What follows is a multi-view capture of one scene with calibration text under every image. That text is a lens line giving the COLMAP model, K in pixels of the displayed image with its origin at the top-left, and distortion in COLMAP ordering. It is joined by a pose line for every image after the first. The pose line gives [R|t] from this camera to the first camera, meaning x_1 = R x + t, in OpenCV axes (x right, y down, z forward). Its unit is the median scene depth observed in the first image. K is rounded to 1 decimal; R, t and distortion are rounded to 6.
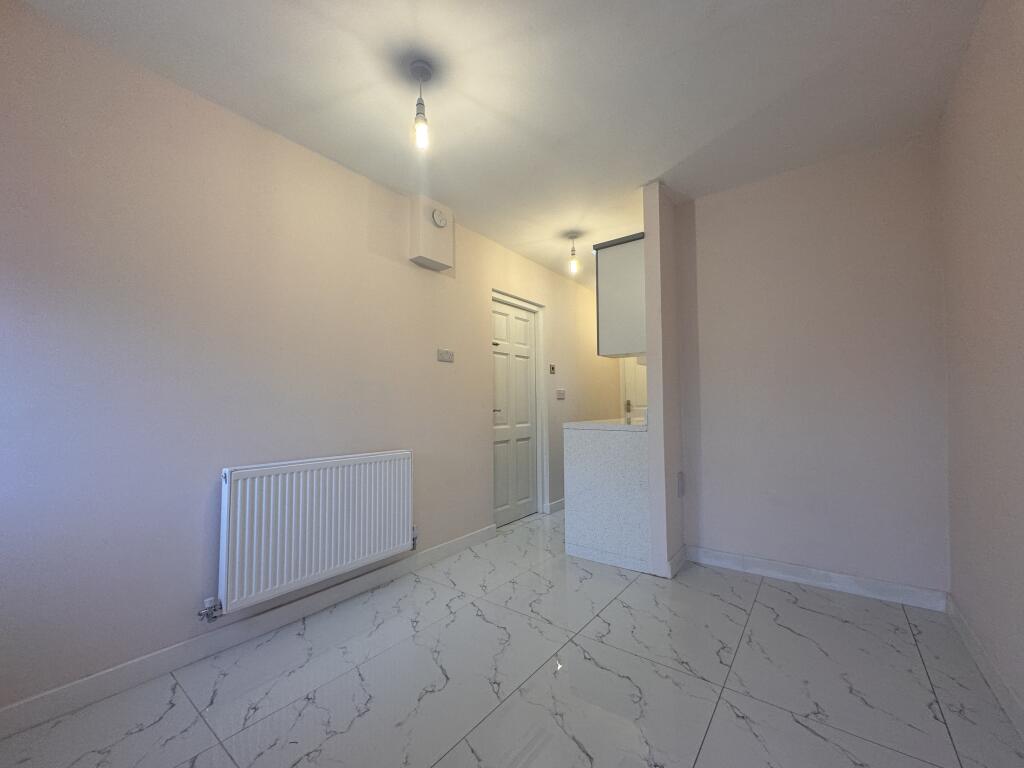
lens RADIAL K [[411.9, 0, 509.0], [0, 411.9, 384.2], [0, 0, 1]] dist [-0.004286, -0.000178]
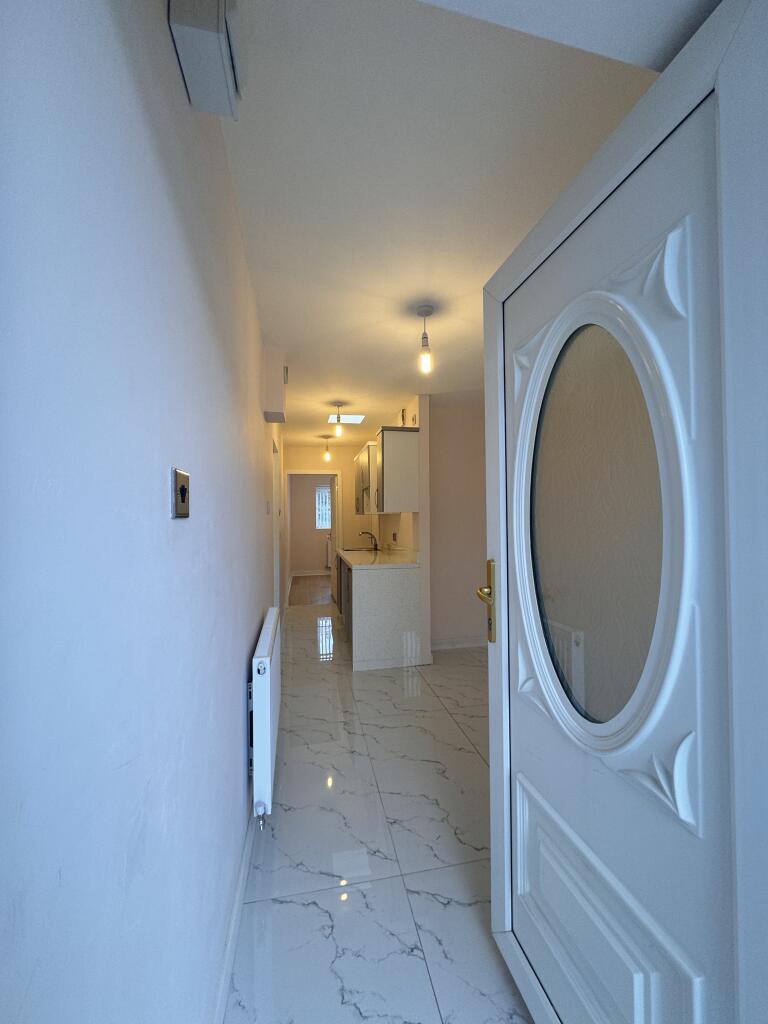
lens RADIAL K [[411.9, 0, 381.2], [0, 411.9, 508.8], [0, 0, 1]] dist [-0.004286, -0.000178]
pose [[0.663034, 0.016423, 0.748409, -0.951133], [-0.026373, 0.999651, 0.001429, -0.100817], [-0.748125, -0.020685, 0.663235, 0.166869]]
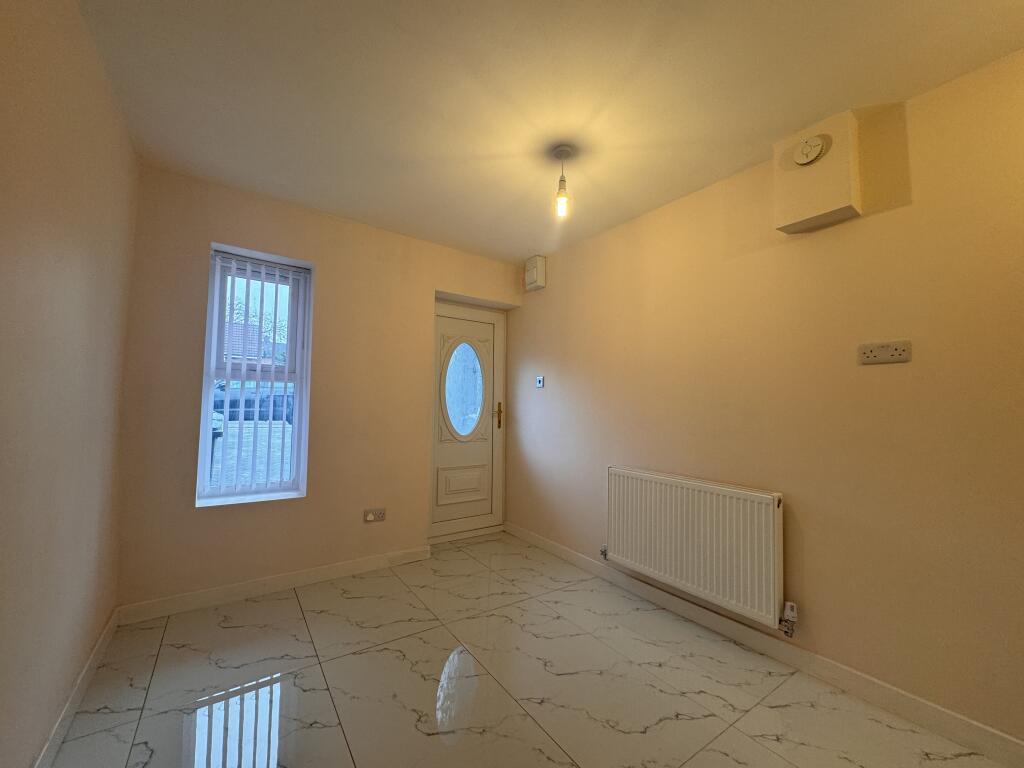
lens RADIAL K [[411.9, 0, 513.1], [0, 411.9, 385.1], [0, 0, 1]] dist [-0.004286, -0.000178]
pose [[-0.306392, -0.047070, -0.950741, 0.711230], [0.029642, 0.997821, -0.058954, -0.008094], [0.951444, -0.046245, -0.304329, 0.898987]]
